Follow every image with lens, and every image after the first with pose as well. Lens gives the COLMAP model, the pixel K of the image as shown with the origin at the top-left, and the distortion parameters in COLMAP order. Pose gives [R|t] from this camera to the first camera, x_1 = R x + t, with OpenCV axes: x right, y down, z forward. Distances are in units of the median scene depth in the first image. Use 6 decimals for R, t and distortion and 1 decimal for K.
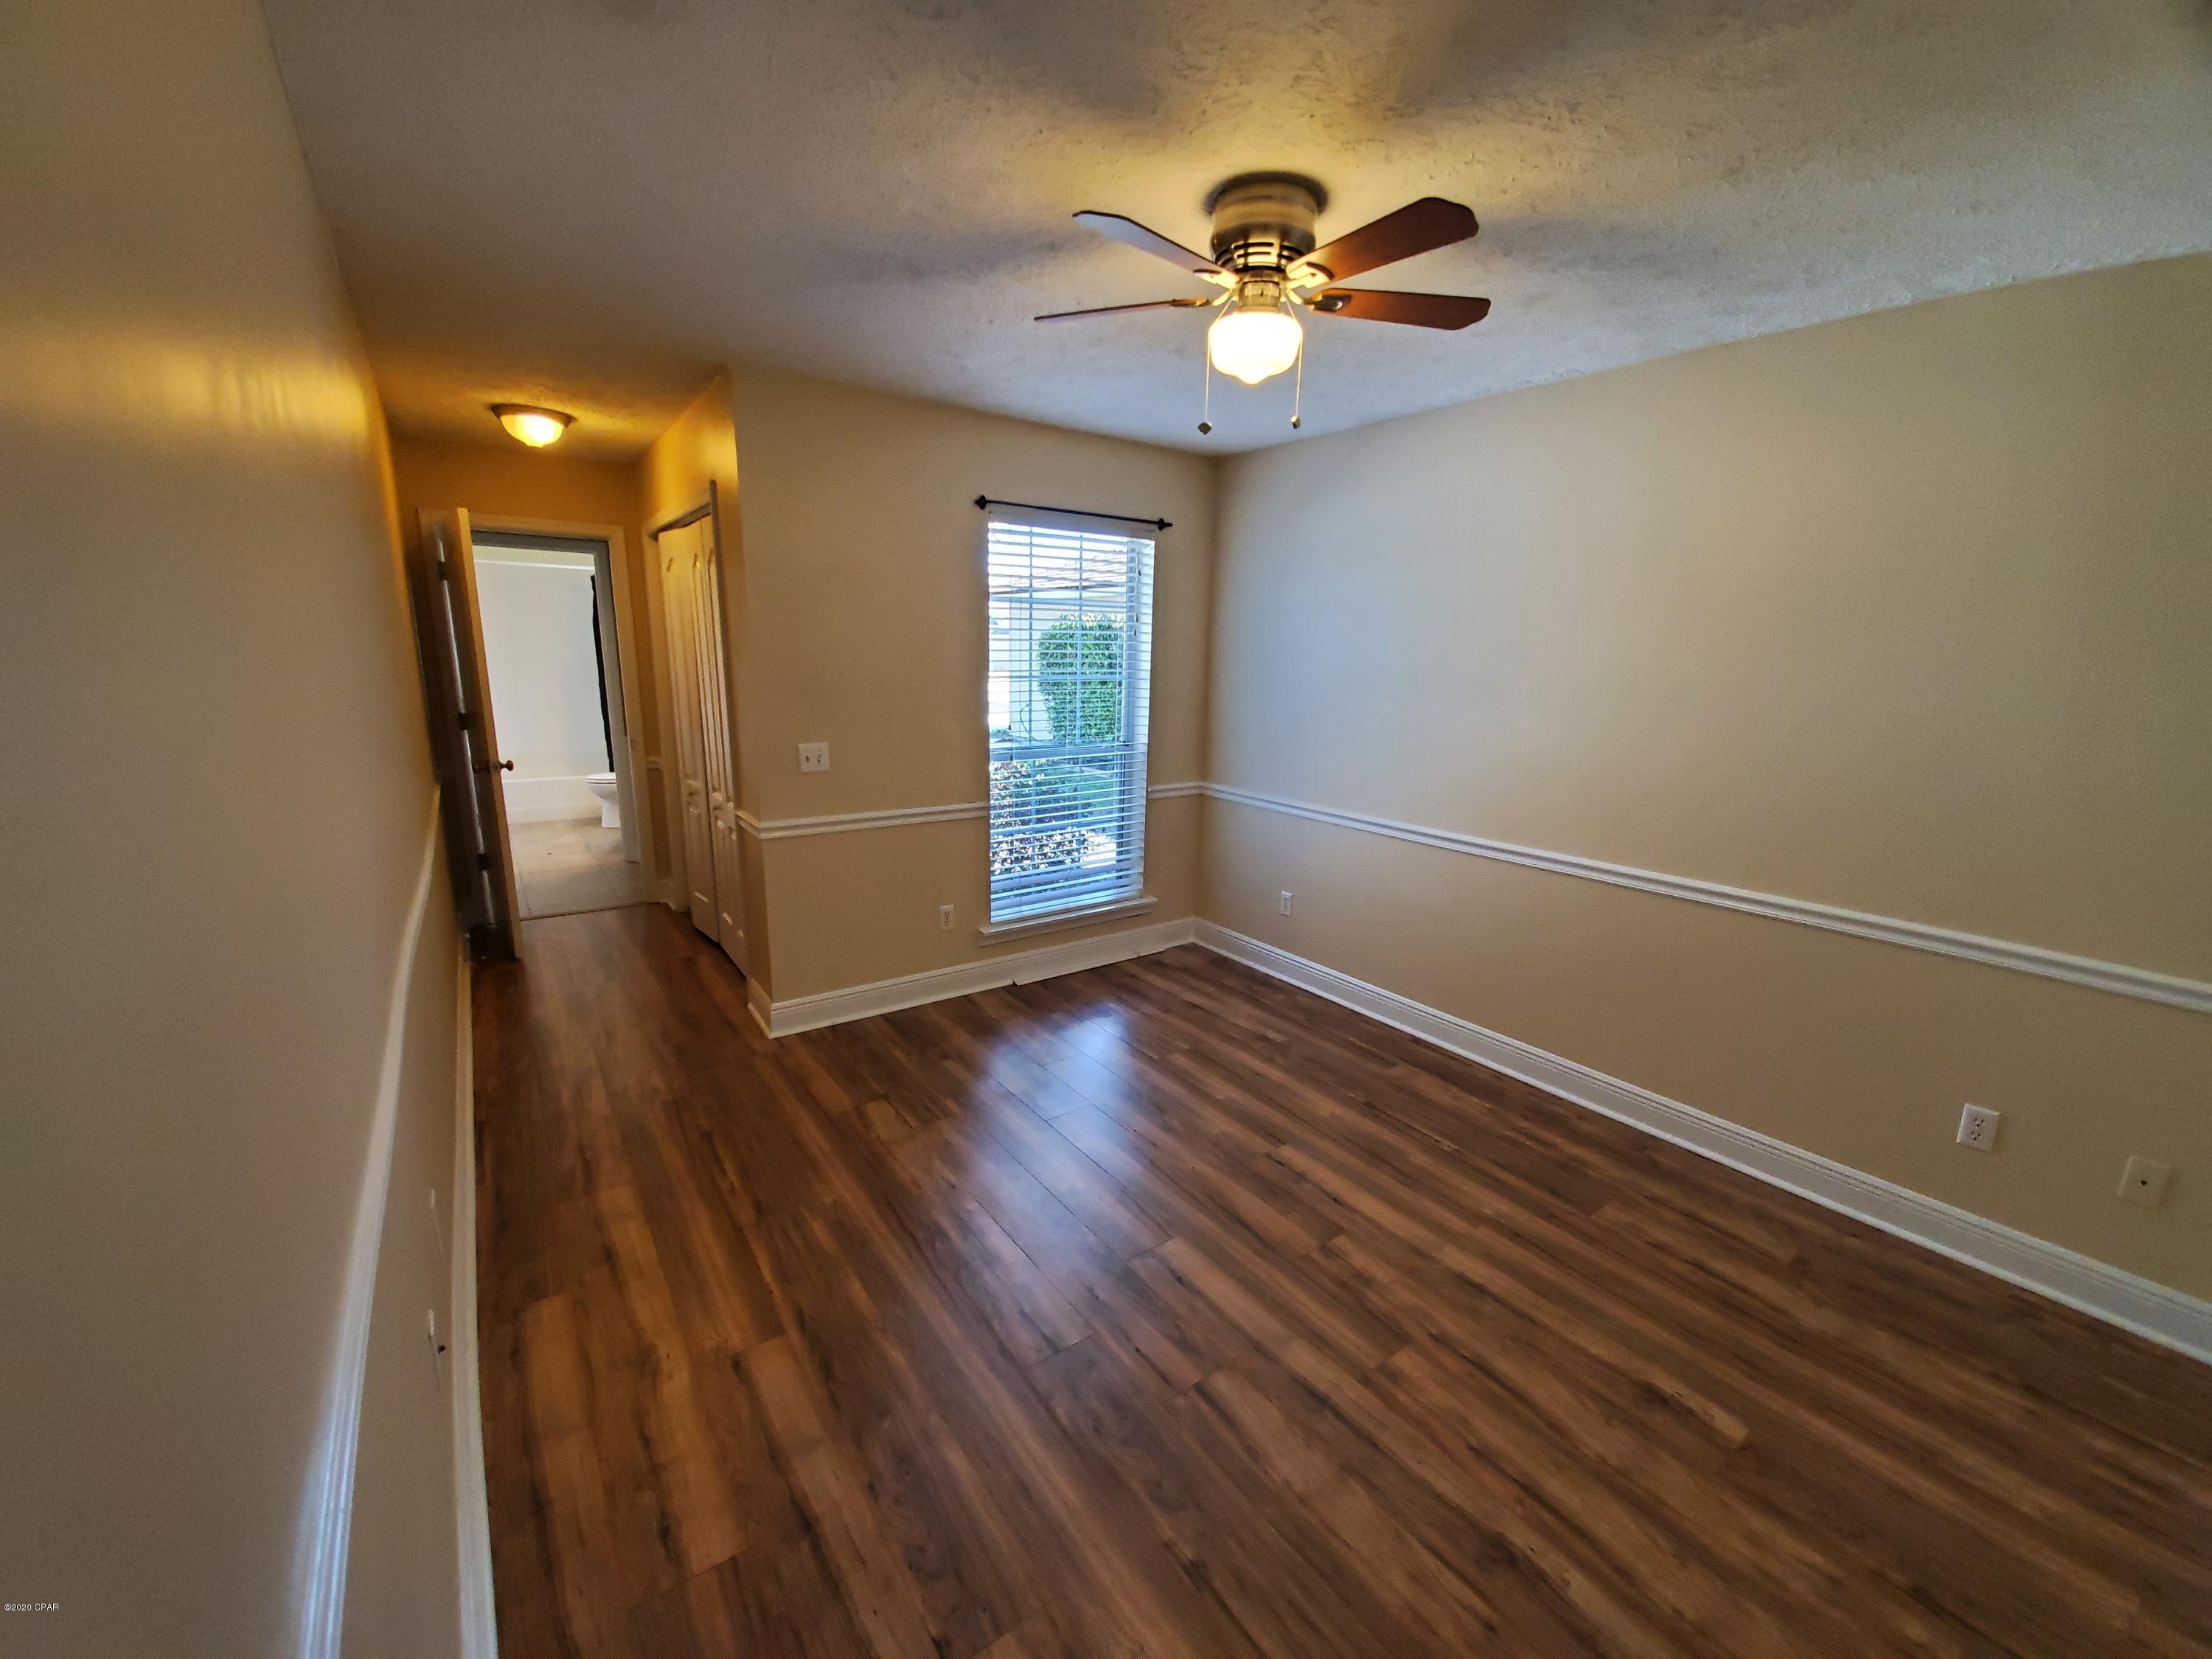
lens RADIAL K [[873.8, 0, 1112.5], [0, 873.8, 848.7], [0, 0, 1]] dist [0.002894, -0.014384]
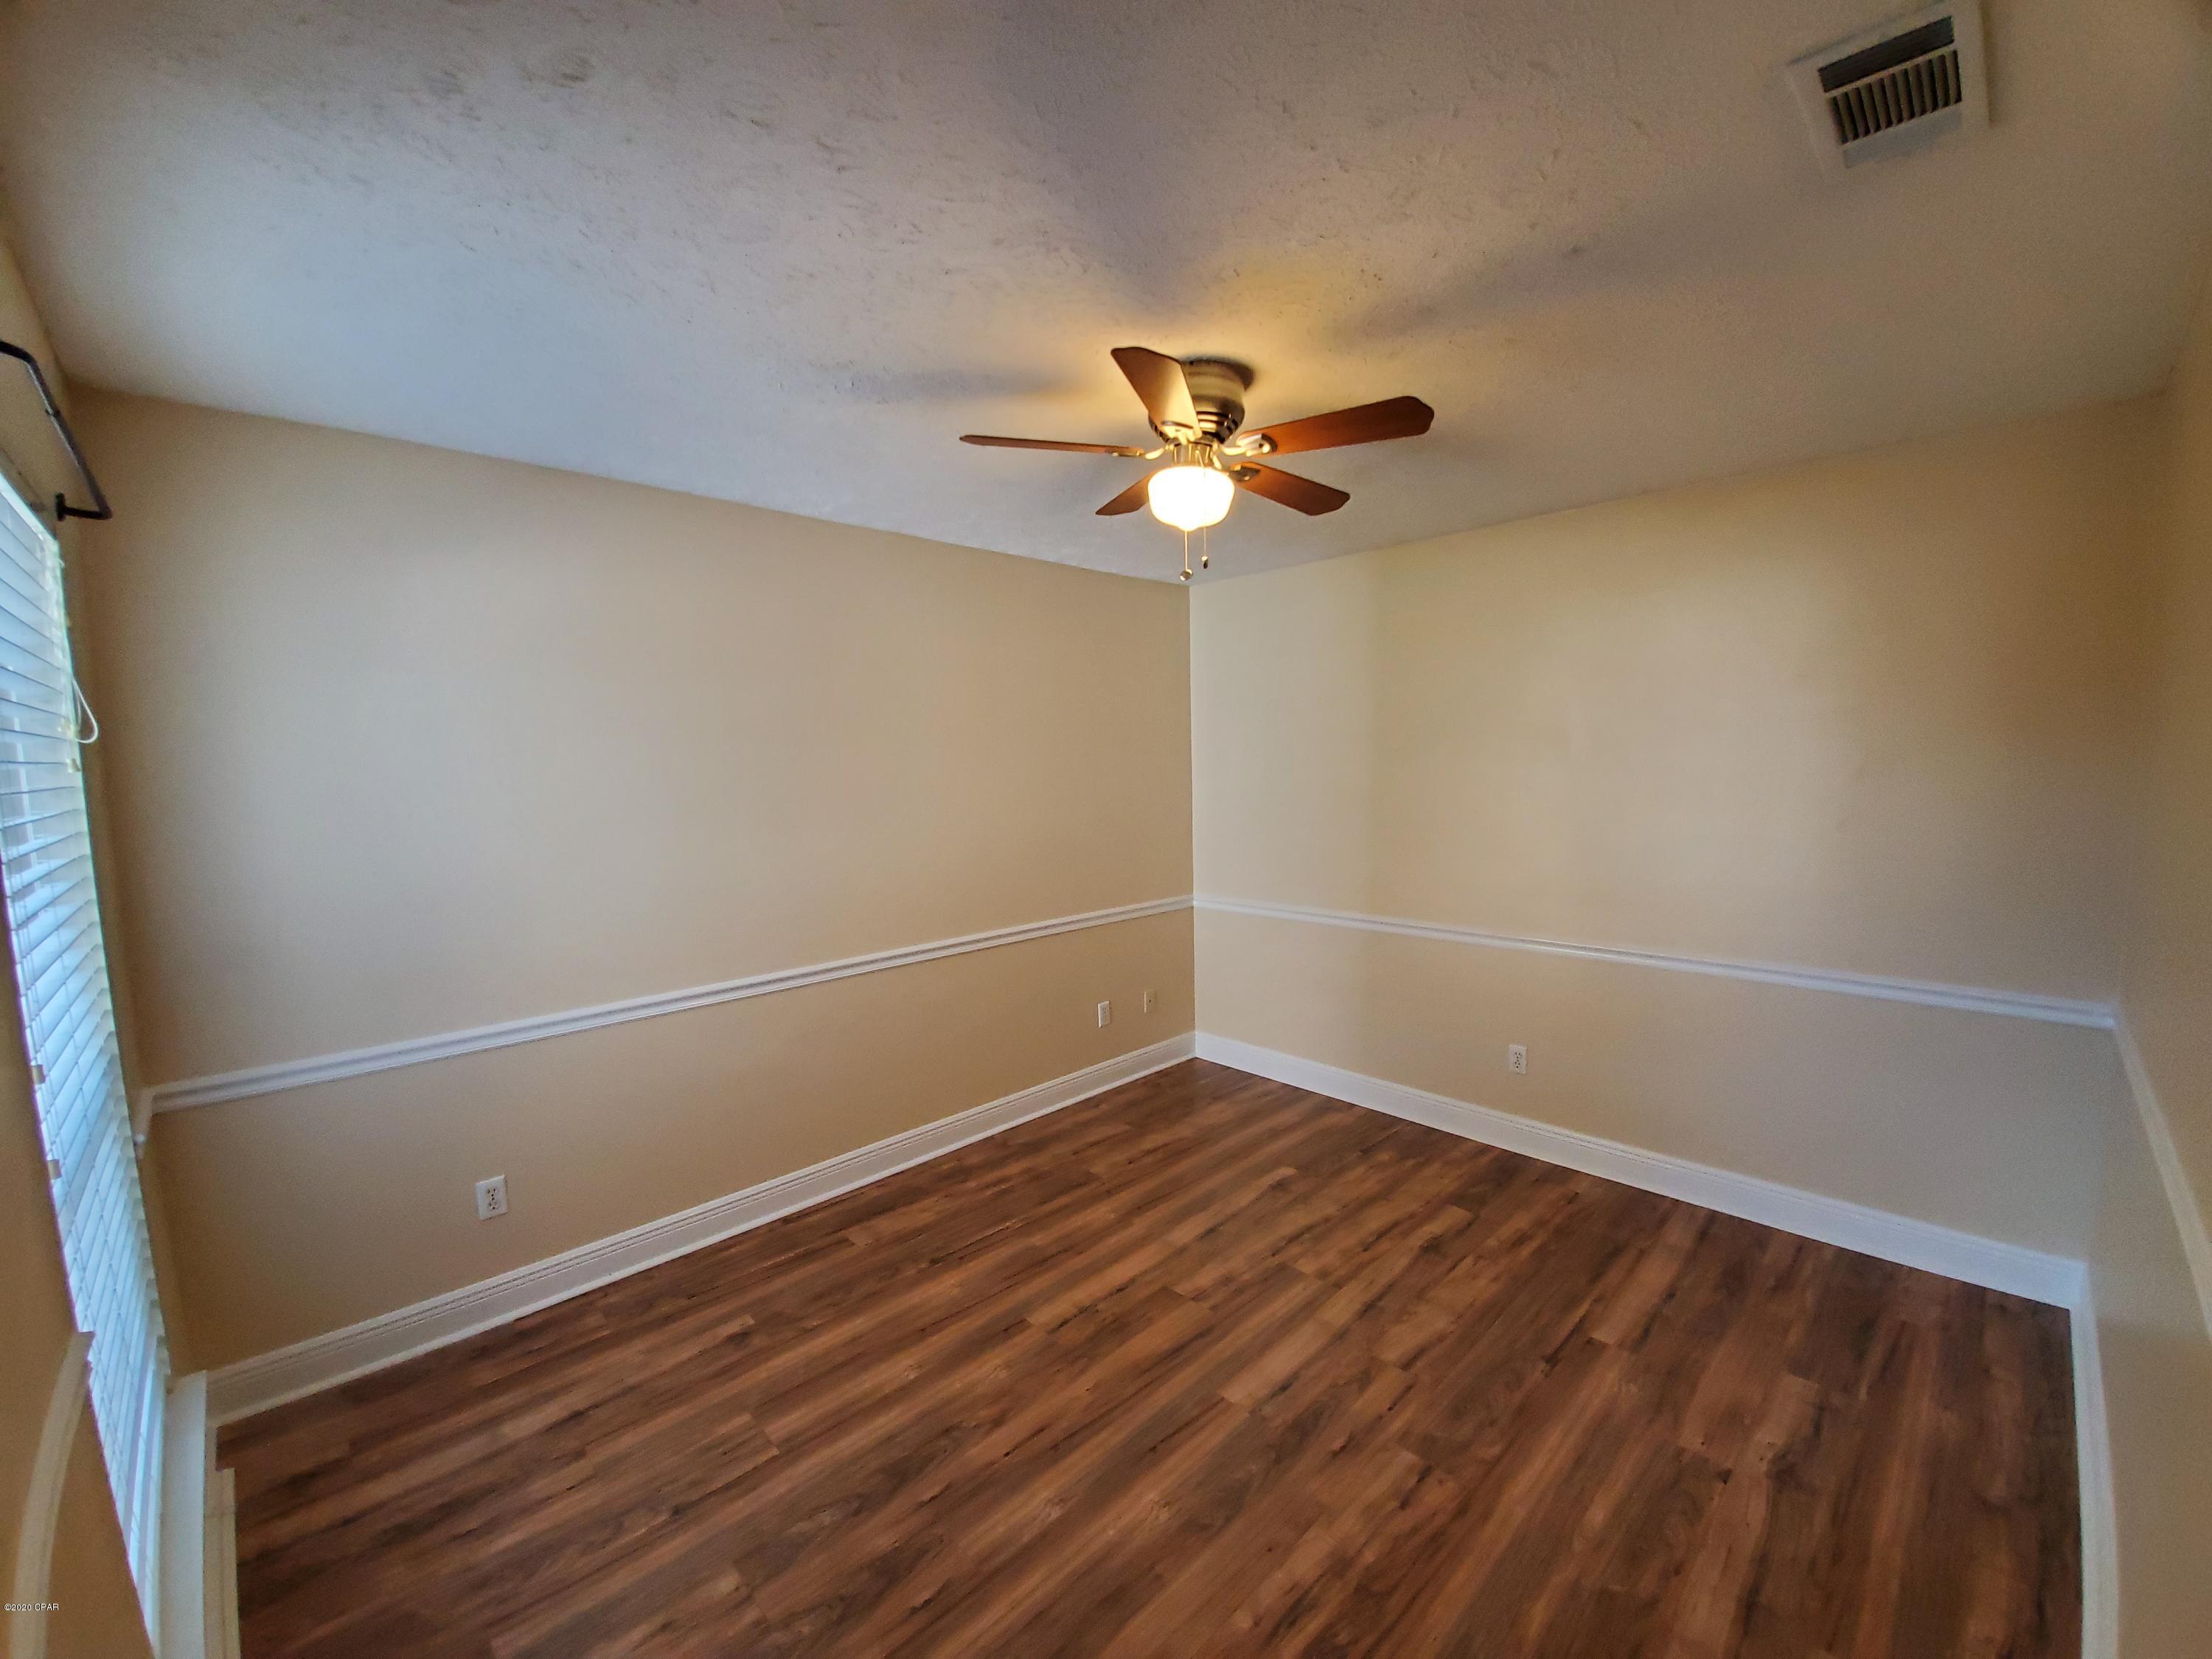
lens RADIAL K [[921.2, 0, 1106.0], [0, 921.2, 829.5], [0, 0, 1]] dist [0.012256, -0.020963]
pose [[-0.173971, -0.090552, 0.980579, -0.775578], [0.232589, 0.963811, 0.130269, -0.265615], [-0.956889, 0.250735, -0.146614, 1.091263]]
